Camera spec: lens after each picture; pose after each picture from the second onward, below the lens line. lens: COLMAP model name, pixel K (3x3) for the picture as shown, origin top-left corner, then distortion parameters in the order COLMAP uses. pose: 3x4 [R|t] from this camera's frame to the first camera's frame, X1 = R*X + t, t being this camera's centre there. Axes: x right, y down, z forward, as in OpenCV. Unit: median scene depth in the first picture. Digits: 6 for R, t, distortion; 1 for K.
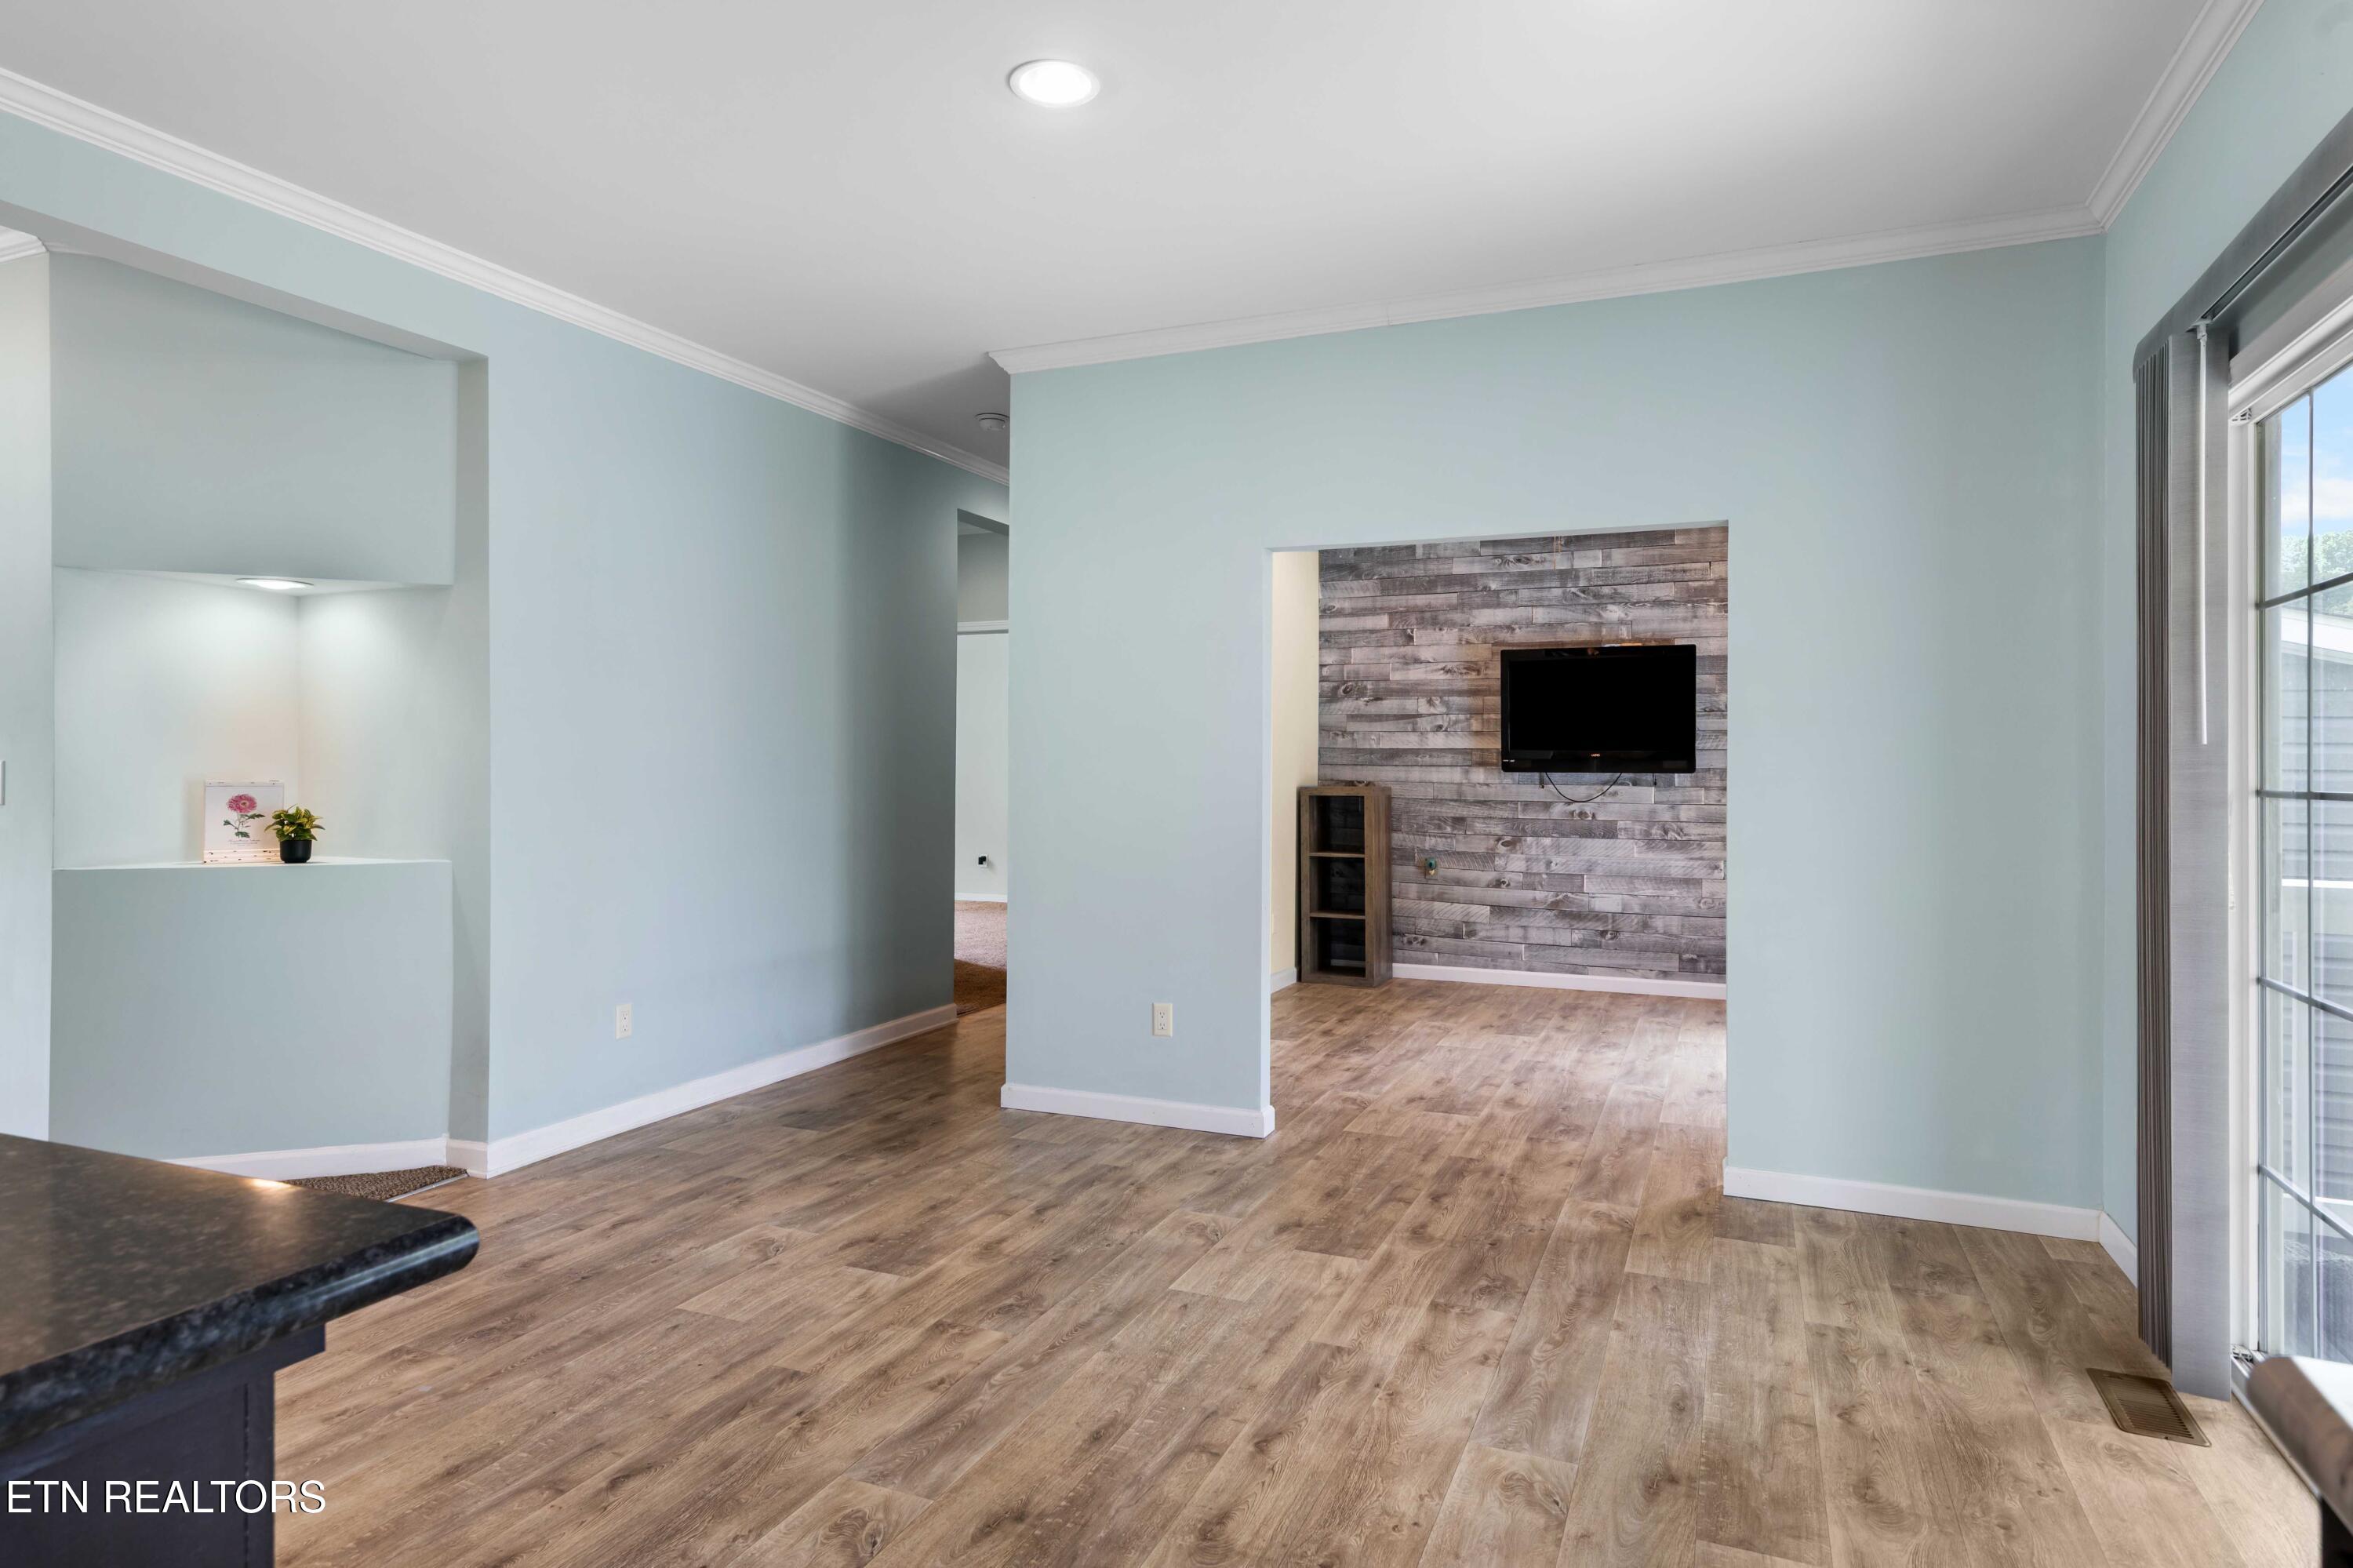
lens RADIAL K [[1251.4, 0, 1180.0], [0, 1251.4, 779.1], [0, 0, 1]] dist [0.001866, 0.000522]
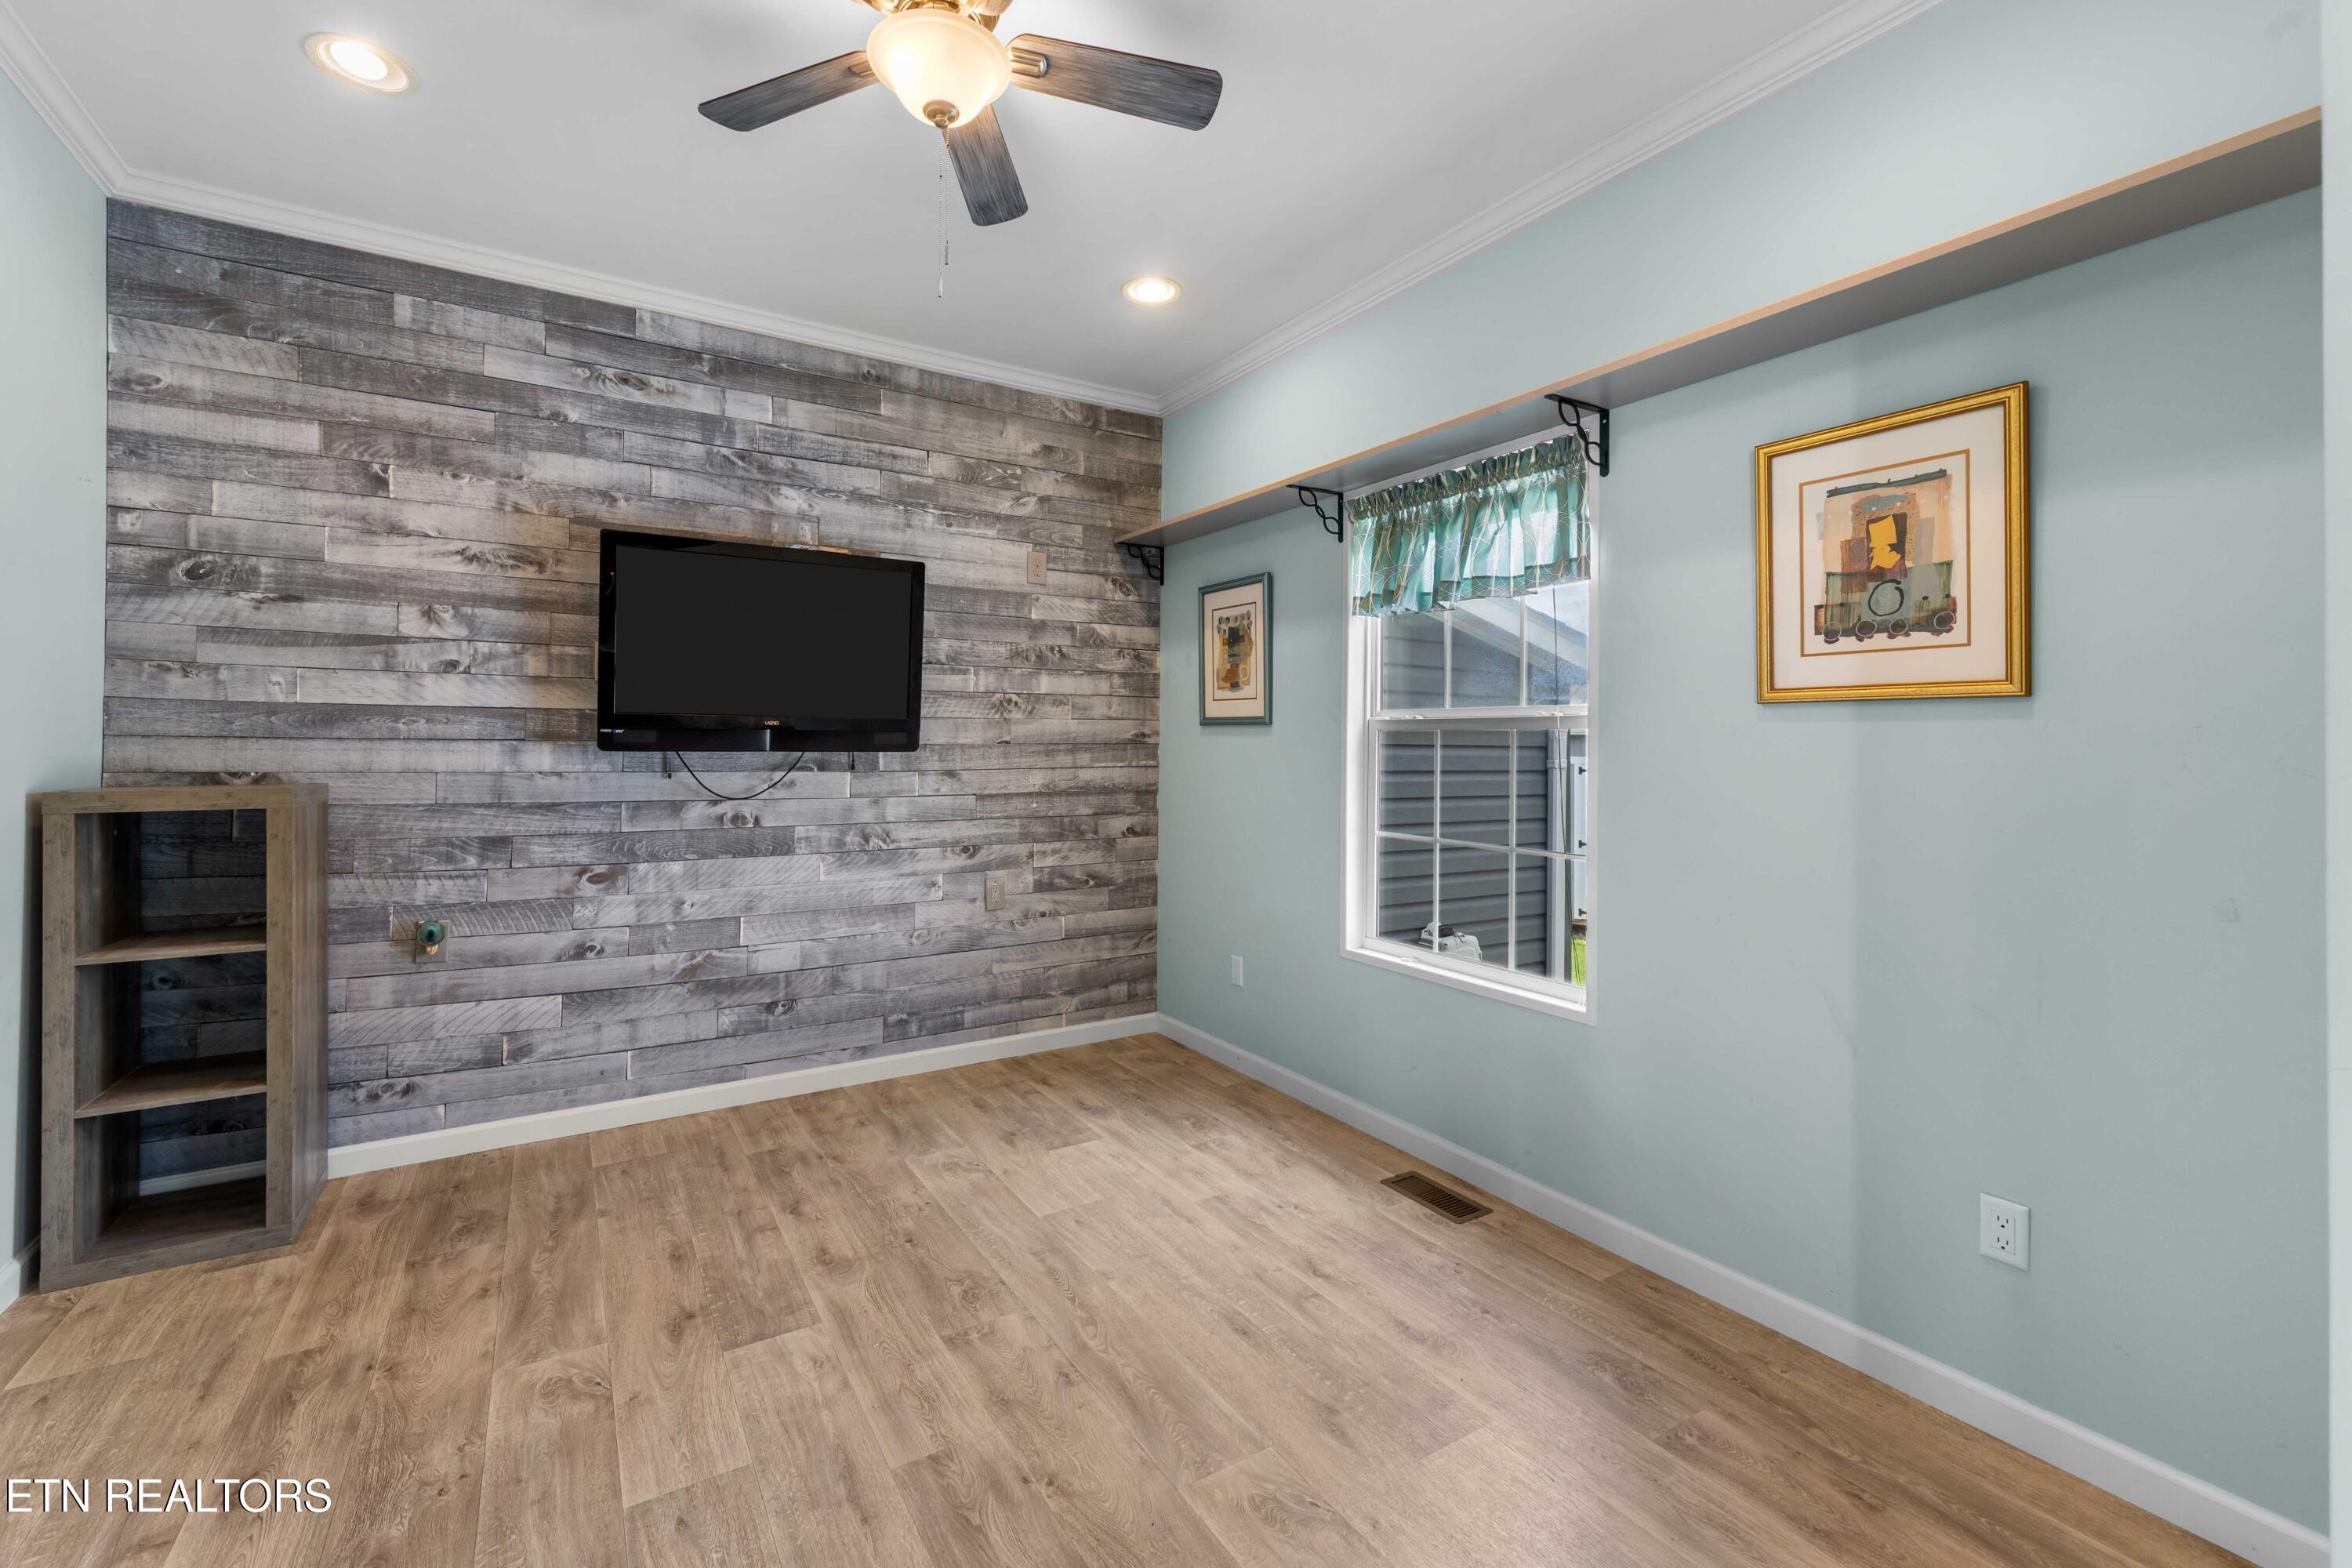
lens RADIAL K [[976.0, 0, 1147.4], [0, 976.0, 736.2], [0, 0, 1]] dist [0.007236, 0.000027]
pose [[0.574652, 0.006726, 0.818370, 0.042400], [0.008259, 0.999868, -0.014018, -0.004043], [-0.818356, 0.014815, 0.574520, 0.540473]]
